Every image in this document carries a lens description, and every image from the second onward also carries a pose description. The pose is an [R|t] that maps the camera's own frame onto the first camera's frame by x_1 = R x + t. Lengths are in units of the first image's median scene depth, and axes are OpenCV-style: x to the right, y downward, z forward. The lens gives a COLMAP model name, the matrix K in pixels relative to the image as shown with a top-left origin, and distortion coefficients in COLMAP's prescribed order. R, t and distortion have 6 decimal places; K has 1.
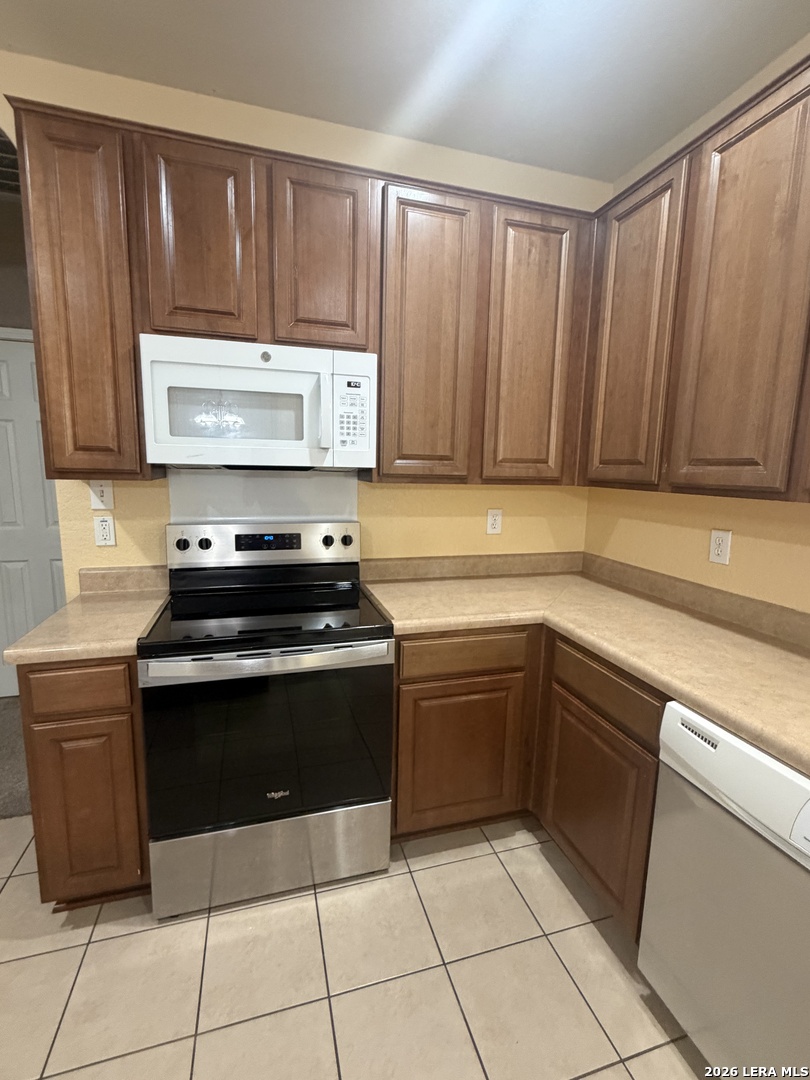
lens RADIAL K [[484.2, 0, 403.6], [0, 484.2, 539.5], [0, 0, 1]] dist [-0.007733, -0.000829]
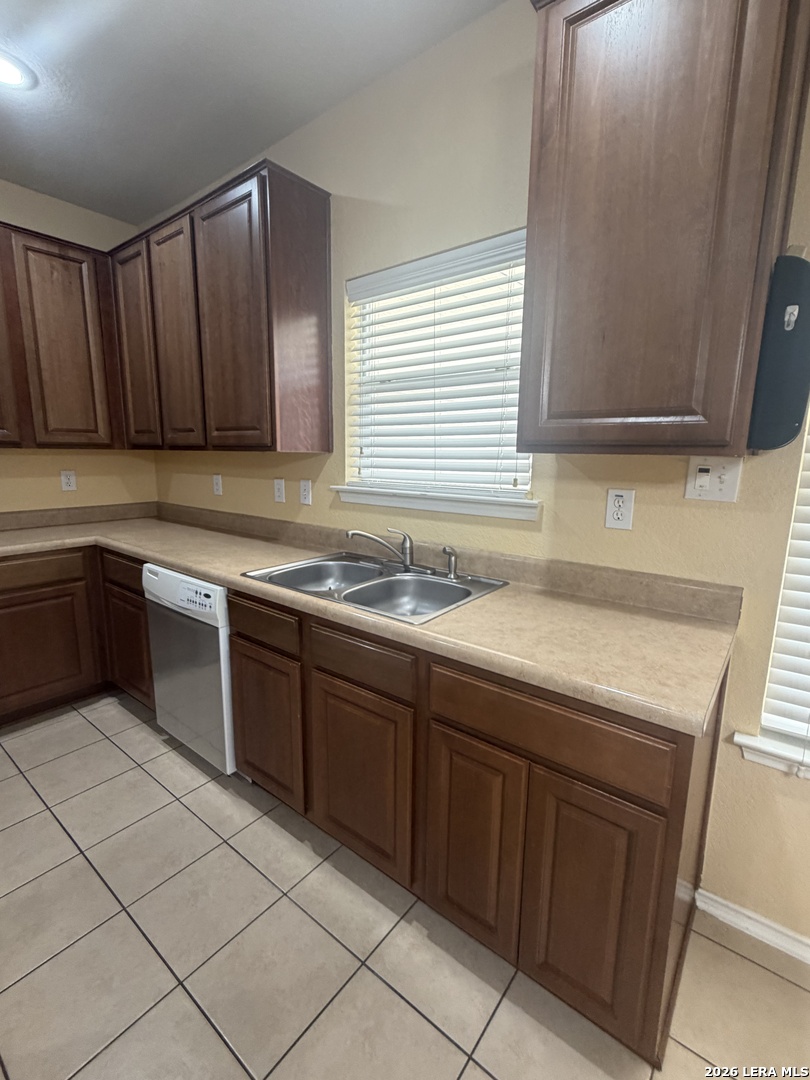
lens RADIAL K [[484.2, 0, 410.6], [0, 484.2, 539.5], [0, 0, 1]] dist [-0.007733, -0.000829]
pose [[0.808113, -0.114100, 0.577871, 0.214541], [0.091490, 0.993467, 0.068217, 0.142575], [-0.581879, -0.002257, 0.813272, -0.681839]]
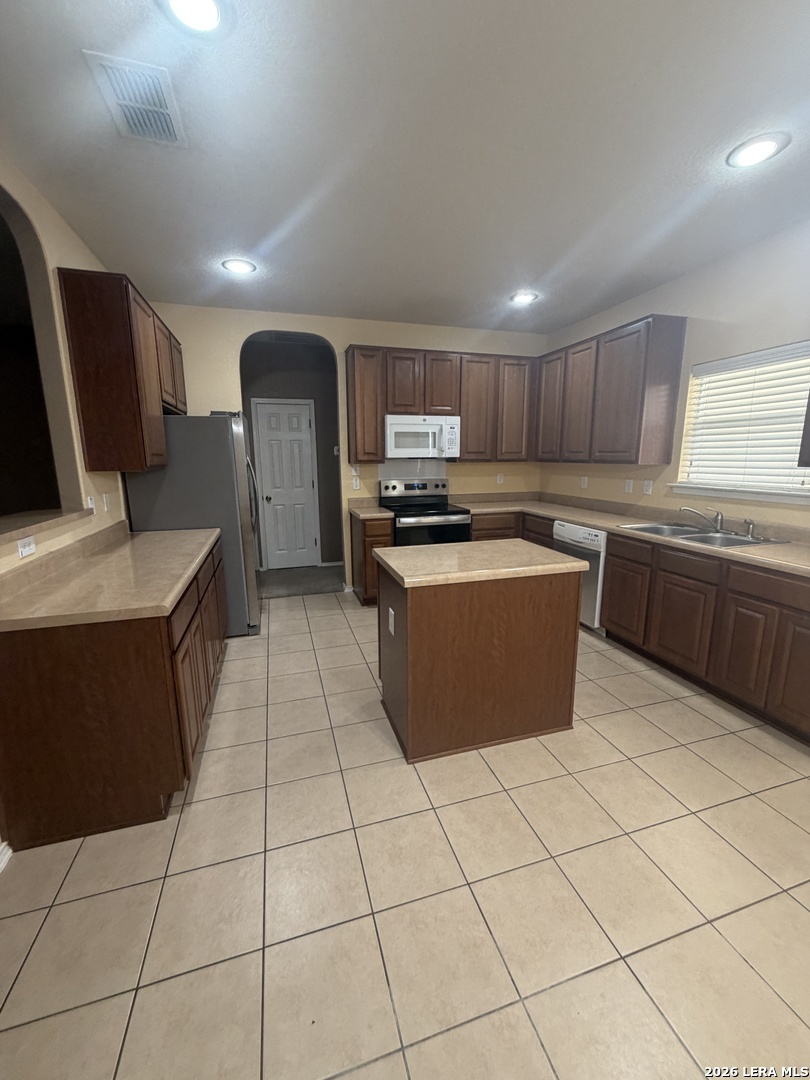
lens RADIAL K [[432.3, 0, 405.3], [0, 432.3, 537.2], [0, 0, 1]] dist [-0.001098, -0.000100]
pose [[0.999547, -0.029818, 0.004094, -0.381201], [0.029635, 0.998792, 0.039190, 0.199000], [-0.005257, -0.039051, 0.999223, -1.452816]]
